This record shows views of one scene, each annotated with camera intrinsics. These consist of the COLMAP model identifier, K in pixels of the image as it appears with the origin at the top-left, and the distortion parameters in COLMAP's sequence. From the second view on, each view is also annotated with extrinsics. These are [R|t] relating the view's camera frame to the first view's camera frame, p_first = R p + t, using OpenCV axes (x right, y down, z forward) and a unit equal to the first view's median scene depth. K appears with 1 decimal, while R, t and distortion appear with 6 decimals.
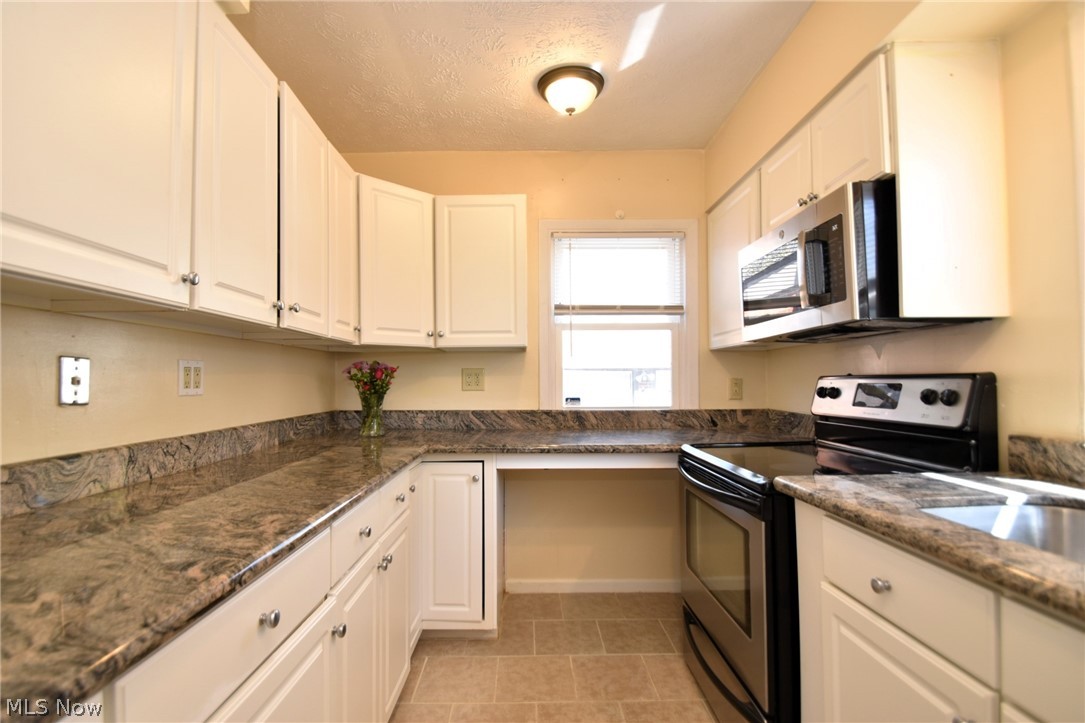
lens RADIAL K [[502.7, 0, 528.3], [0, 502.7, 375.5], [0, 0, 1]] dist [0.014424, -0.019966]
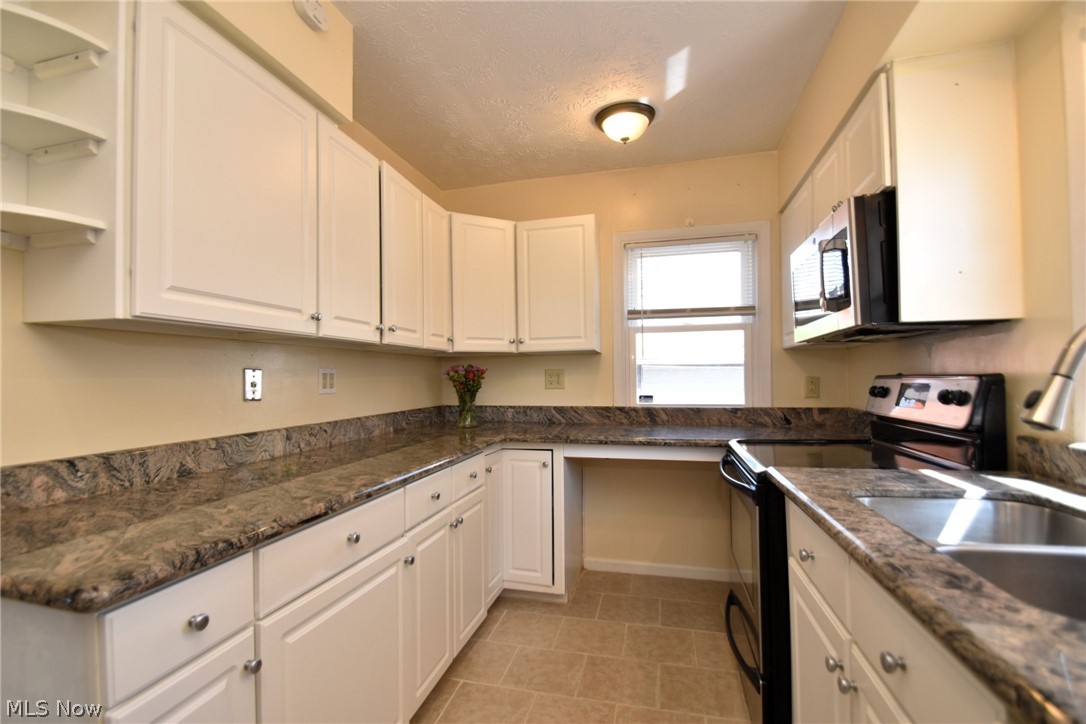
lens RADIAL K [[503.1, 0, 528.8], [0, 503.1, 376.0], [0, 0, 1]] dist [0.014424, -0.019966]
pose [[0.966229, -0.006301, -0.257608, 0.170269], [0.008653, 0.999931, 0.007999, -0.011568], [0.257540, -0.009958, 0.966216, -0.150091]]
